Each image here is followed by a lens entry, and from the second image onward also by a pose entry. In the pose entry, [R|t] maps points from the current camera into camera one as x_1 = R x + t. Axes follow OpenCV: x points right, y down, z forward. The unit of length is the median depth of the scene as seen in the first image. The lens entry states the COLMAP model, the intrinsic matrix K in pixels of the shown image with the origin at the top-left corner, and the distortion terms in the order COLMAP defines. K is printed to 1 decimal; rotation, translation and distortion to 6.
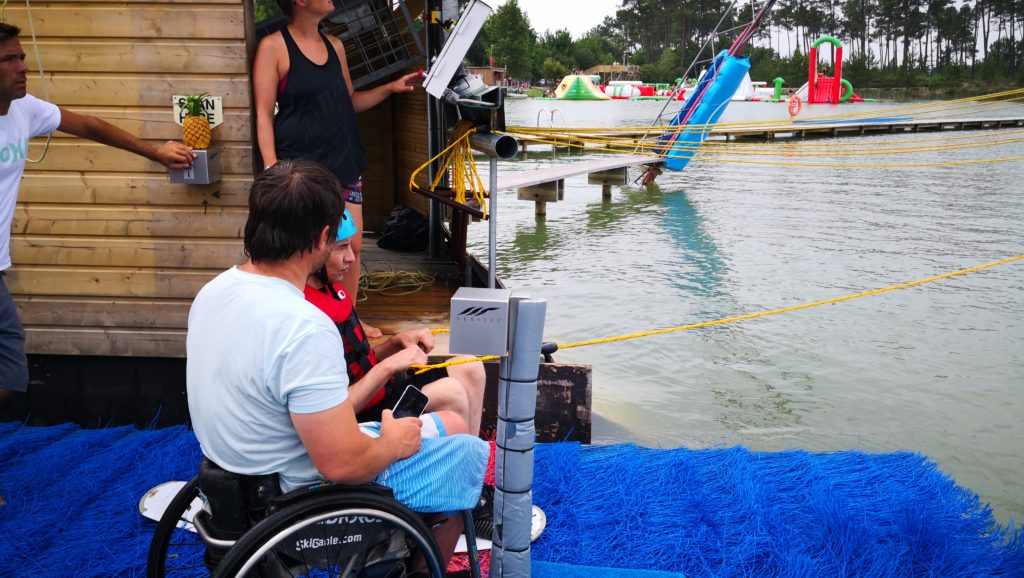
lens RADIAL K [[864.2, 0, 516.4], [0, 864.2, 284.0], [0, 0, 1]] dist [0.013577, -0.038947]
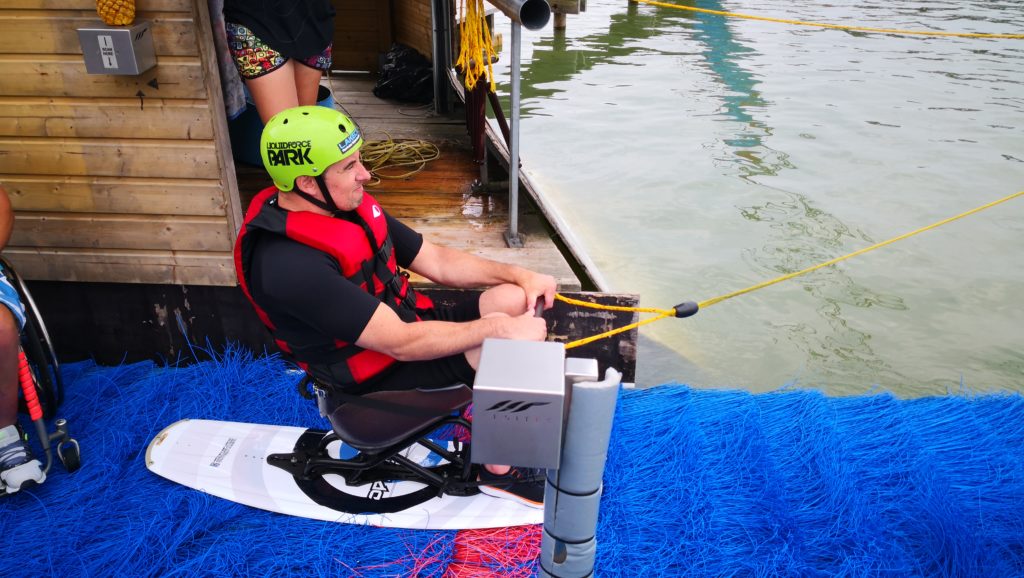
lens RADIAL K [[864.2, 0, 517.7], [0, 864.2, 301.4], [0, 0, 1]] dist [0.013577, -0.038947]
pose [[0.999939, -0.002778, -0.010734, -0.018194], [0.005486, 0.965257, 0.261245, -0.113355], [0.009636, -0.261288, 0.965213, 0.214219]]
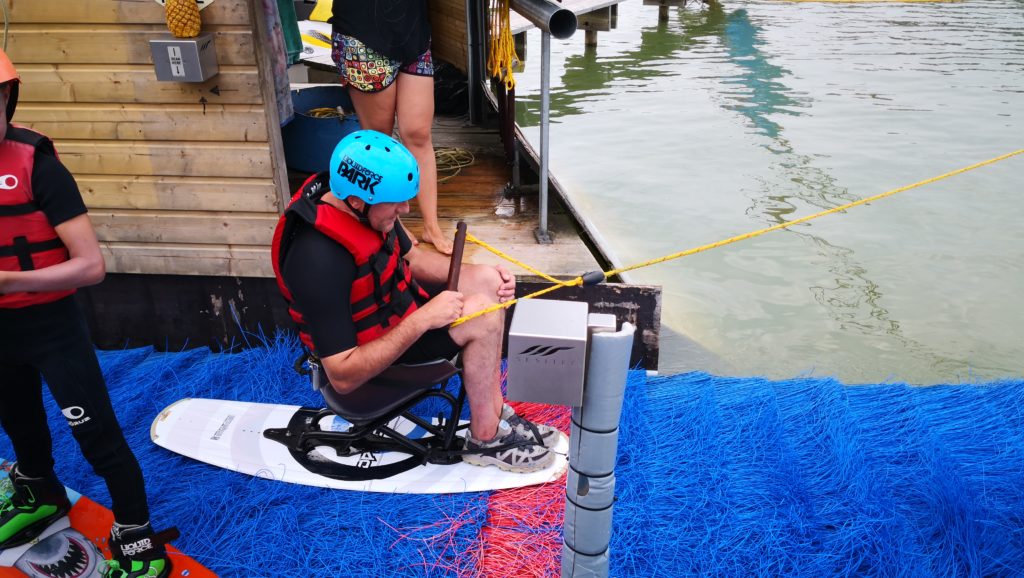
lens RADIAL K [[864.2, 0, 515.7], [0, 864.2, 297.6], [0, 0, 1]] dist [0.013577, -0.038947]
pose [[0.998775, -0.001183, -0.049474, -0.015668], [0.012758, 0.972075, 0.234322, -0.099171], [0.047815, -0.234666, 0.970899, 0.153484]]
